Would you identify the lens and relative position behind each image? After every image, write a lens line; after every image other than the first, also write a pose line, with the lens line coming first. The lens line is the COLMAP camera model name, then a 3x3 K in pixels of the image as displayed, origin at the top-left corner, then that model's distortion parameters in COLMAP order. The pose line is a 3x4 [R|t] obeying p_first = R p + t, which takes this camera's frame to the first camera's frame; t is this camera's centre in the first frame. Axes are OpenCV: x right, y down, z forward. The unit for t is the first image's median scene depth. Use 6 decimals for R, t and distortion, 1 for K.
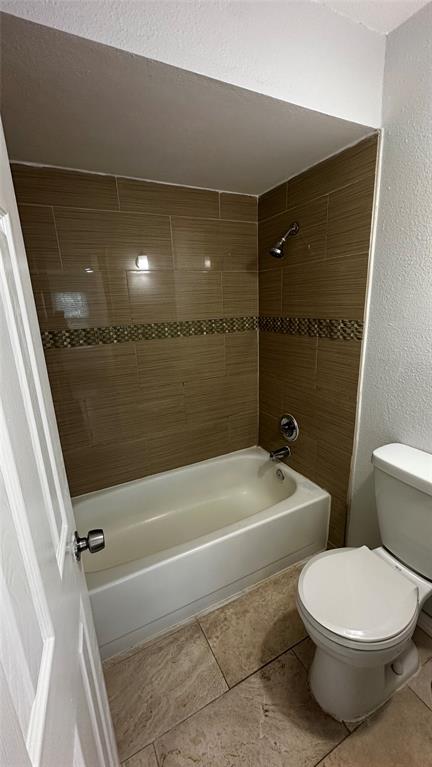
lens RADIAL K [[306.3, 0, 216.8], [0, 306.3, 385.2], [0, 0, 1]] dist [-0.001014, 0.000462]
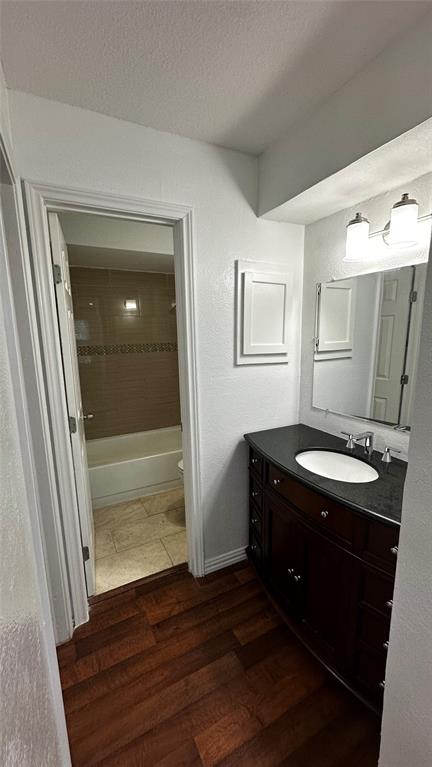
lens RADIAL K [[306.3, 0, 216.8], [0, 306.3, 385.2], [0, 0, 1]] dist [-0.001014, 0.000462]
pose [[0.999758, 0.021088, 0.006324, 0.339566], [-0.020450, 0.995900, -0.088119, 0.198500], [-0.008157, 0.087969, 0.996090, -0.834046]]
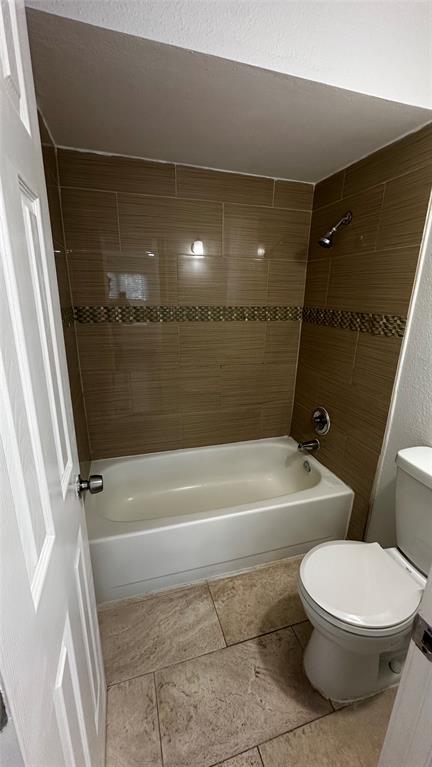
lens RADIAL K [[306.3, 0, 216.8], [0, 306.3, 385.2], [0, 0, 1]] dist [-0.001014, 0.000462]
pose [[0.982536, 0.107641, -0.151778, 0.050904], [-0.102524, 0.993878, 0.041168, 0.019883], [0.155280, -0.024888, 0.987557, -0.041244]]
